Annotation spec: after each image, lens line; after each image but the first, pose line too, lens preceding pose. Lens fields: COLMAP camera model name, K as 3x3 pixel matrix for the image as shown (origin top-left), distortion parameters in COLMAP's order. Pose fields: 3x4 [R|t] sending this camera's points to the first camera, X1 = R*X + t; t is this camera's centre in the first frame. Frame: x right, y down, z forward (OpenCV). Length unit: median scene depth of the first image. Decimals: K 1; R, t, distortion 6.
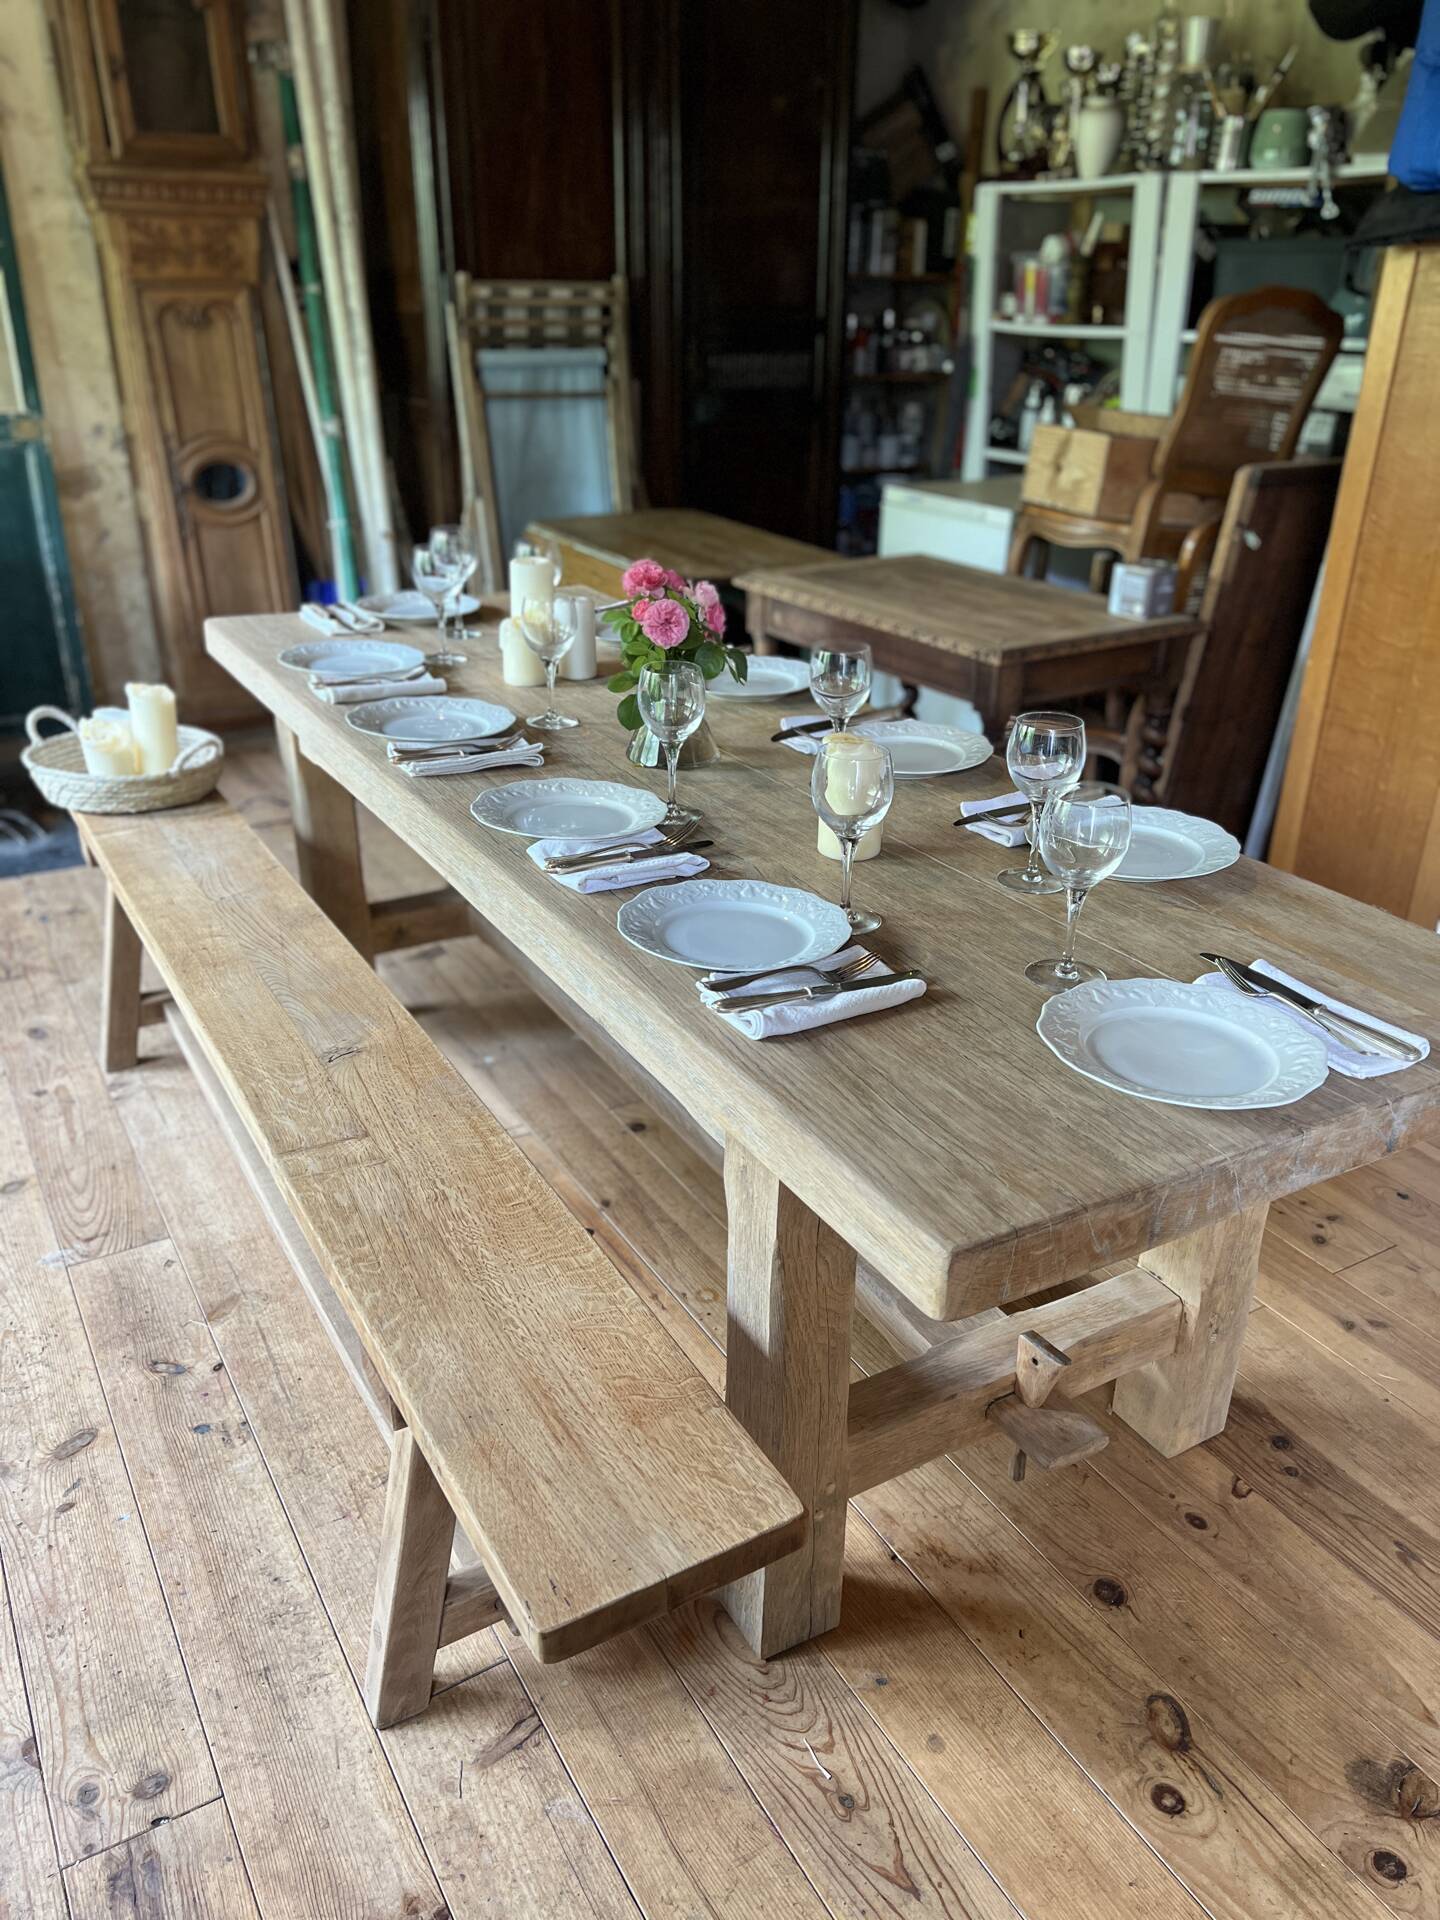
lens RADIAL K [[1434.8, 0, 728.6], [0, 1434.8, 966.6], [0, 0, 1]] dist [0.042475, -0.048495]
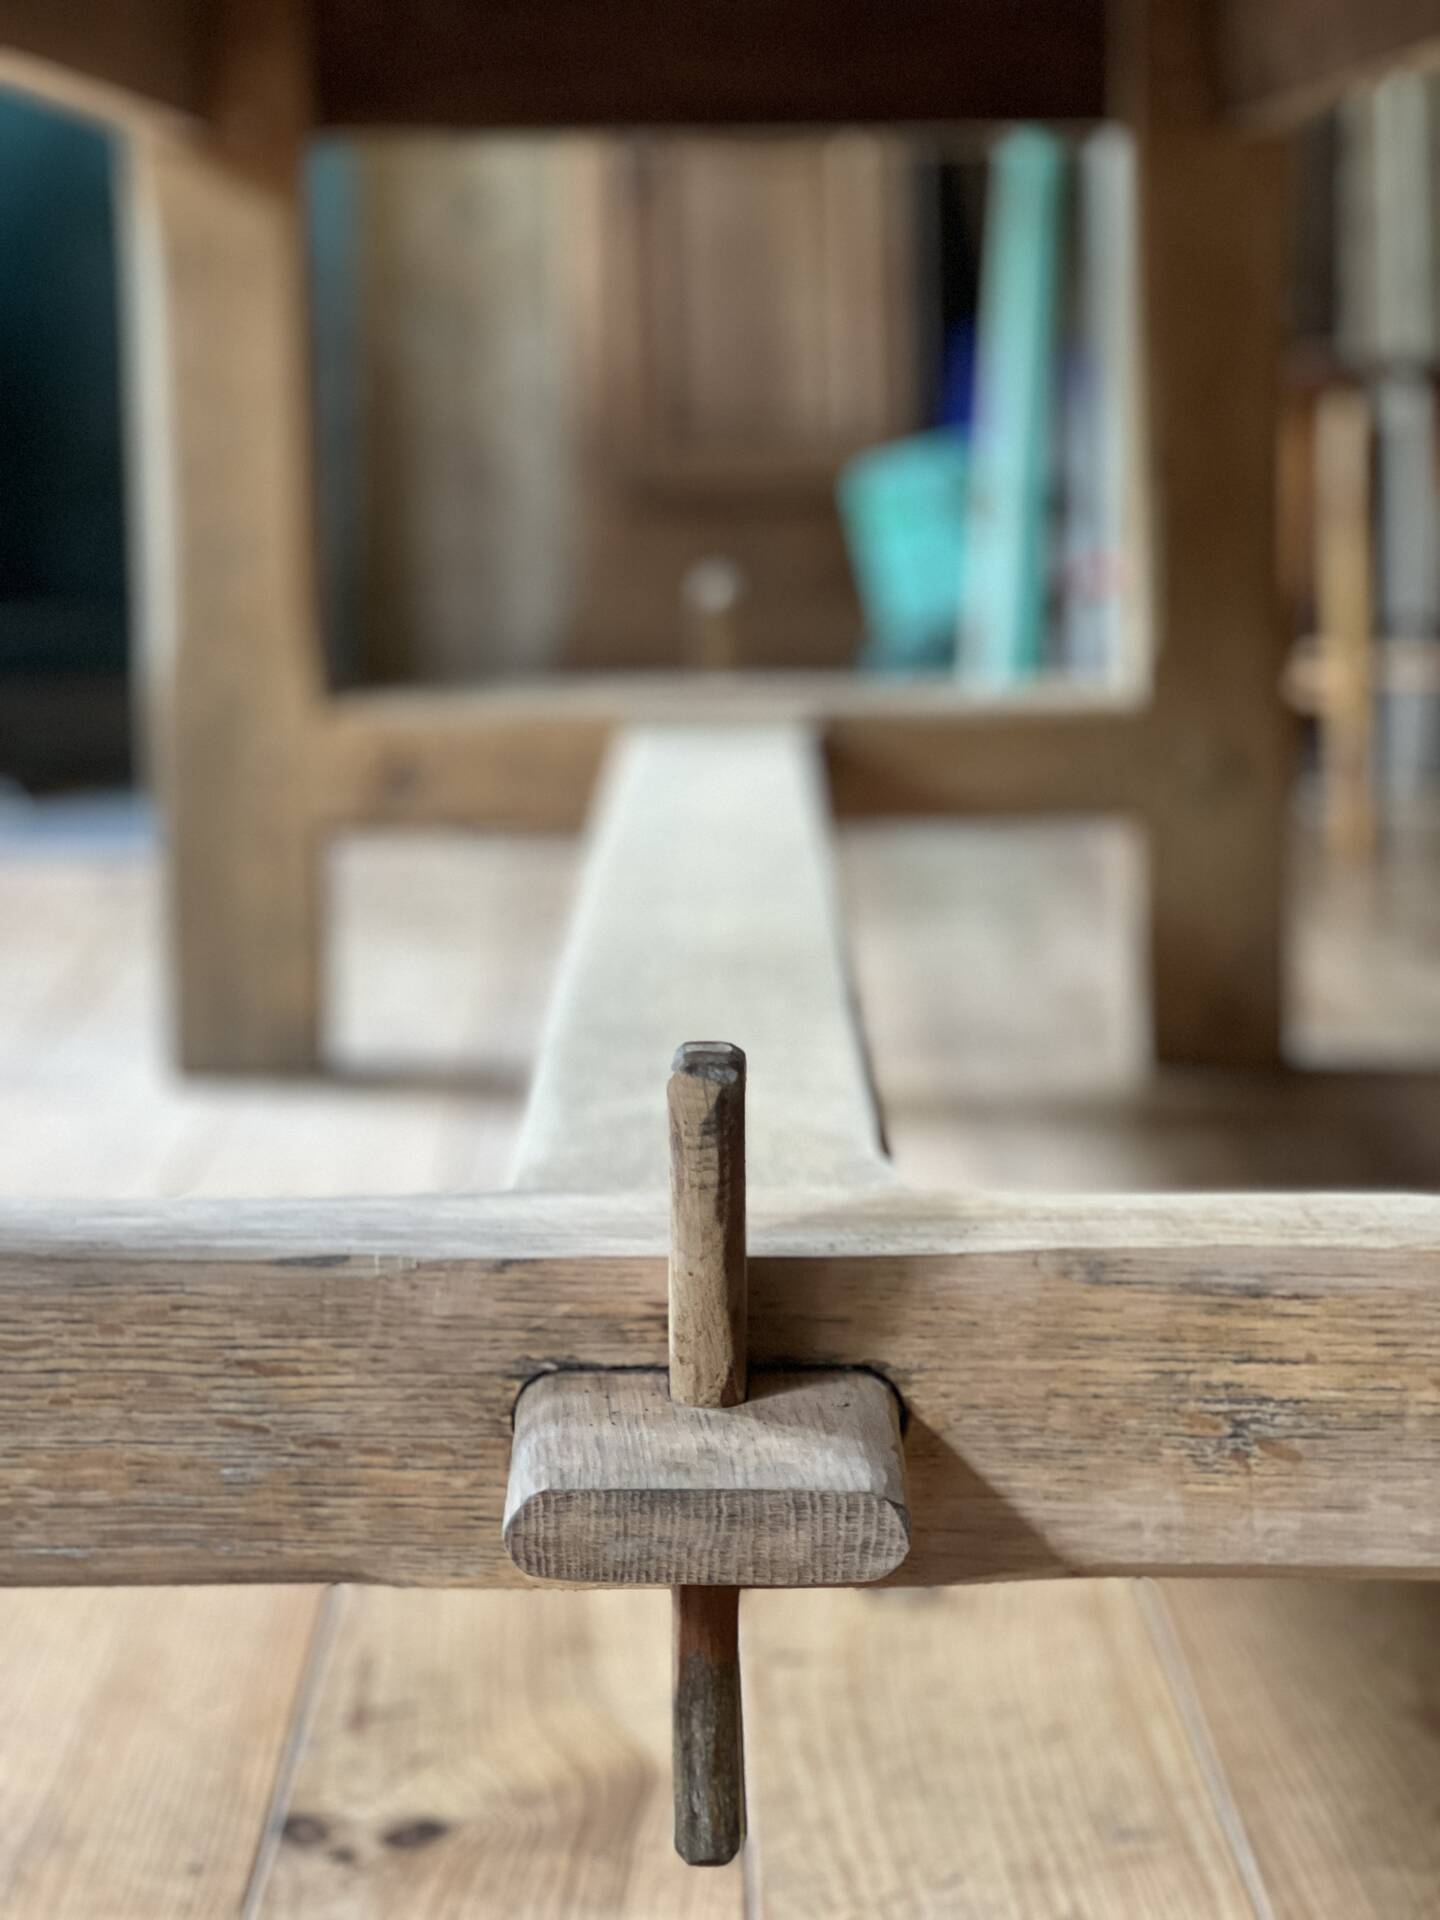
lens RADIAL K [[4241.8, 0, 731.1], [0, 4241.8, 920.9], [0, 0, 1]] dist [0.172319, 0.319136]
pose [[0.864503, 0.048696, -0.500263, 0.298309], [-0.199290, 0.946927, -0.252216, 0.222452], [0.461430, 0.317739, 0.828326, 0.253677]]
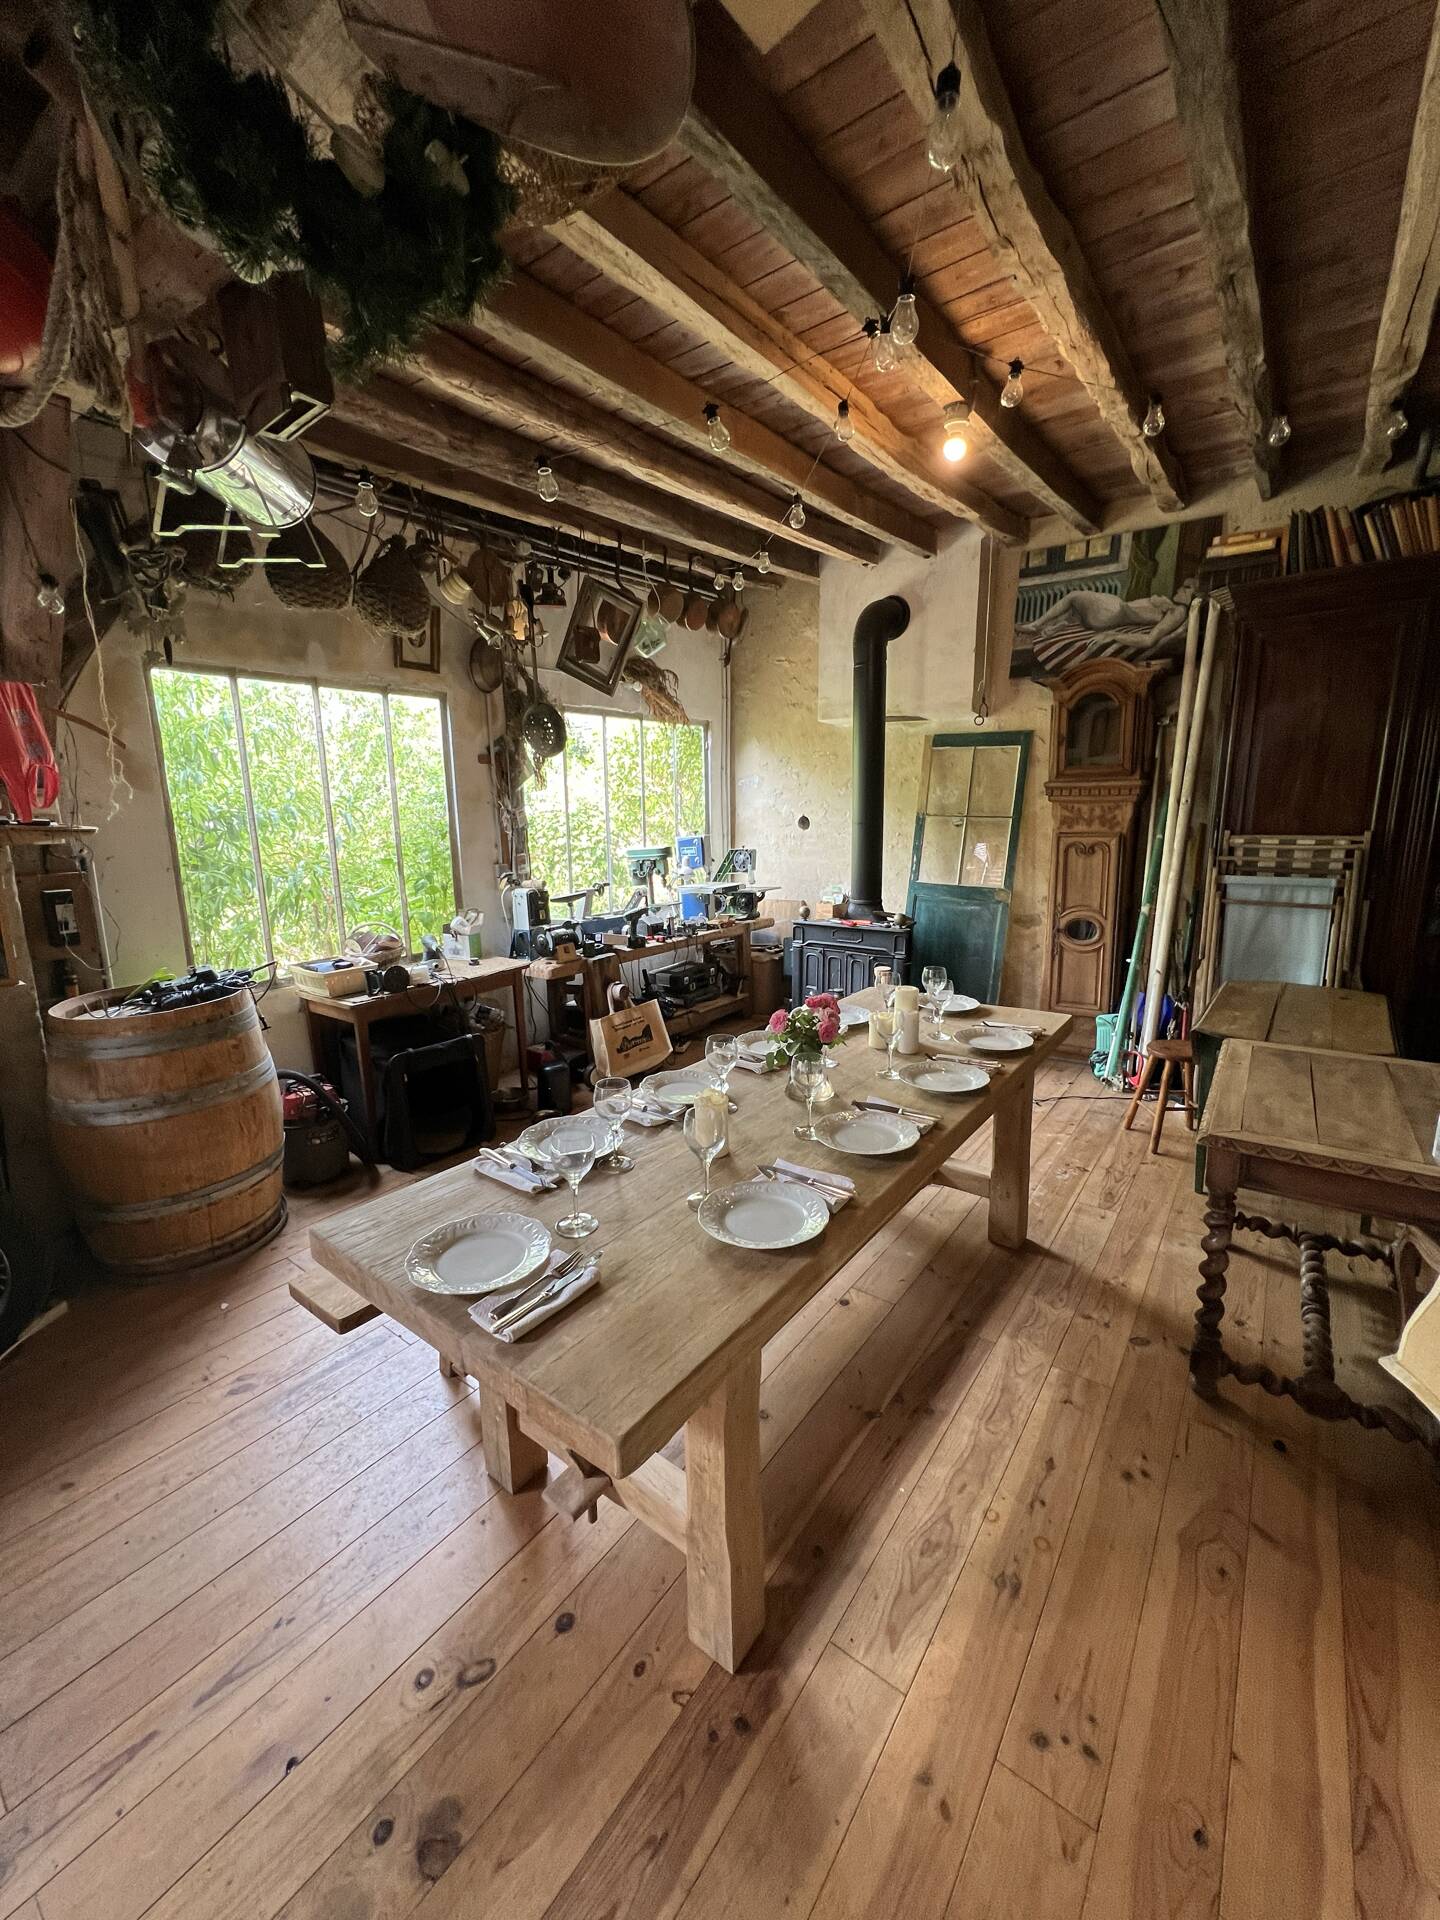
lens RADIAL K [[766.0, 0, 720.0], [0, 766.0, 960.0], [0, 0, 1]] dist [-0.000815, 0.000247]
pose [[0.382730, 0.164767, -0.909049, 0.571874], [-0.378554, 0.925541, 0.008376, -0.194493], [0.842742, 0.340918, 0.416606, 0.302143]]
